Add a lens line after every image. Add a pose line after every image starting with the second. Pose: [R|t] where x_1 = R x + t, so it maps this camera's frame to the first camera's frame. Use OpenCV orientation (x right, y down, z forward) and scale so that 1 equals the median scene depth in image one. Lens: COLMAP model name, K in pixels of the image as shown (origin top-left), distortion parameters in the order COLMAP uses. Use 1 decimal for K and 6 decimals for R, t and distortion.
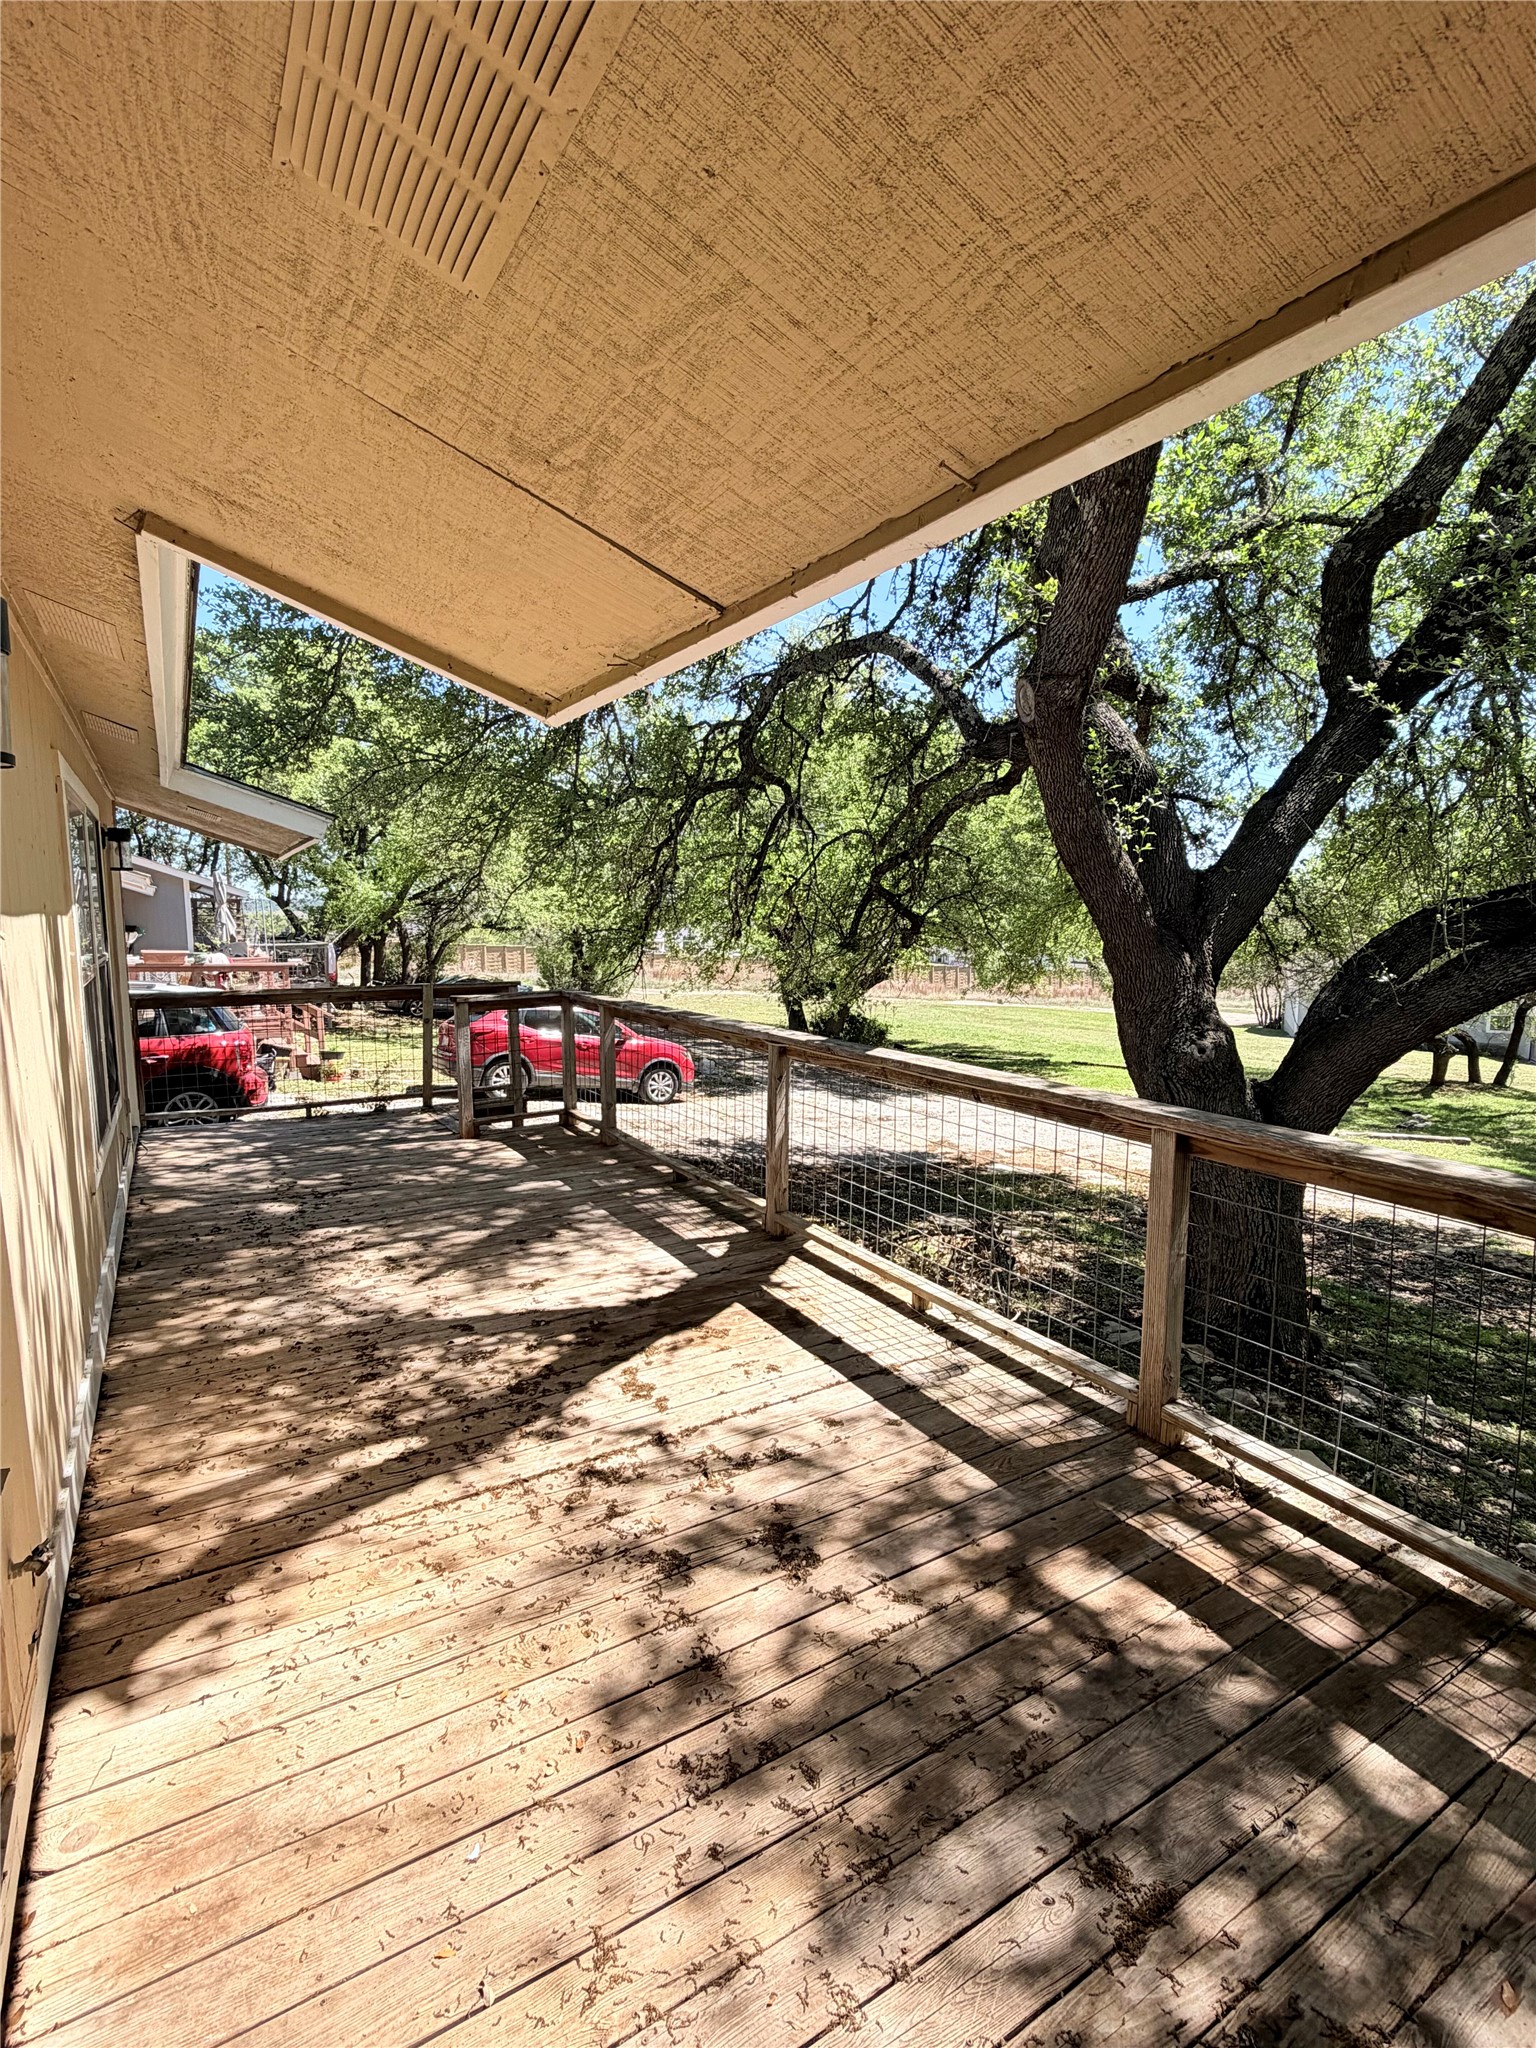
lens RADIAL K [[968.3, 0, 763.4], [0, 968.3, 1034.3], [0, 0, 1]] dist [0.000133, -0.000349]
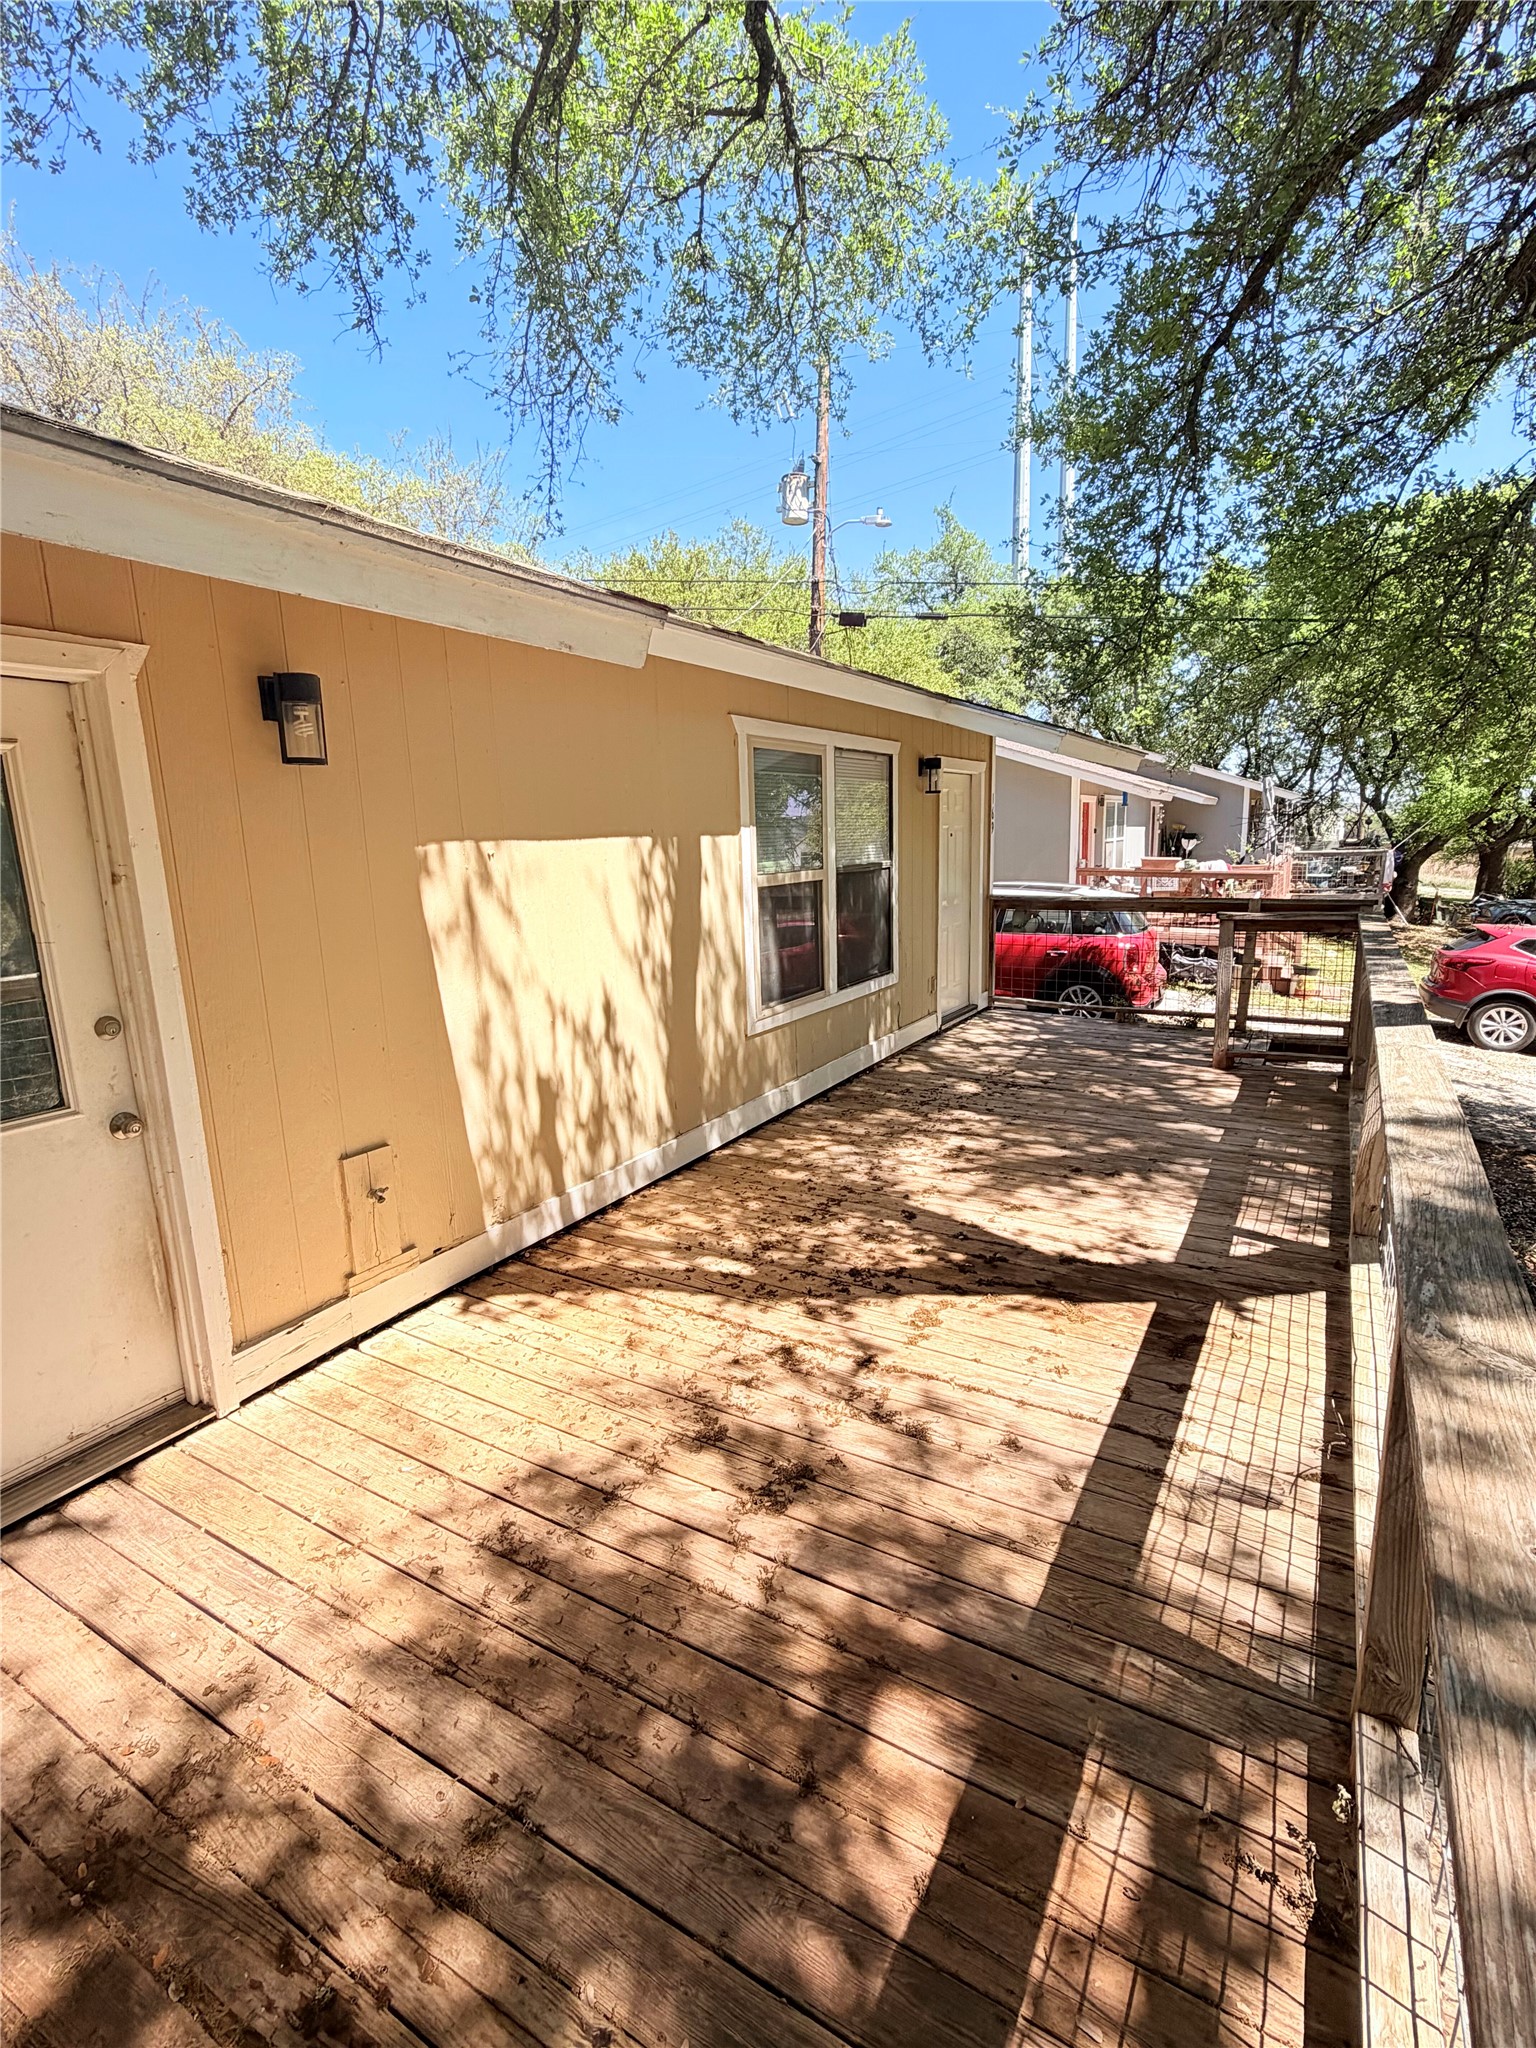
lens RADIAL K [[968.3, 0, 765.4], [0, 968.3, 1030.0], [0, 0, 1]] dist [0.000133, -0.000349]
pose [[0.475578, 0.161150, -0.864787, 0.668072], [-0.081467, 0.986921, 0.139108, -0.051079], [0.875893, 0.004295, 0.482486, 0.433636]]
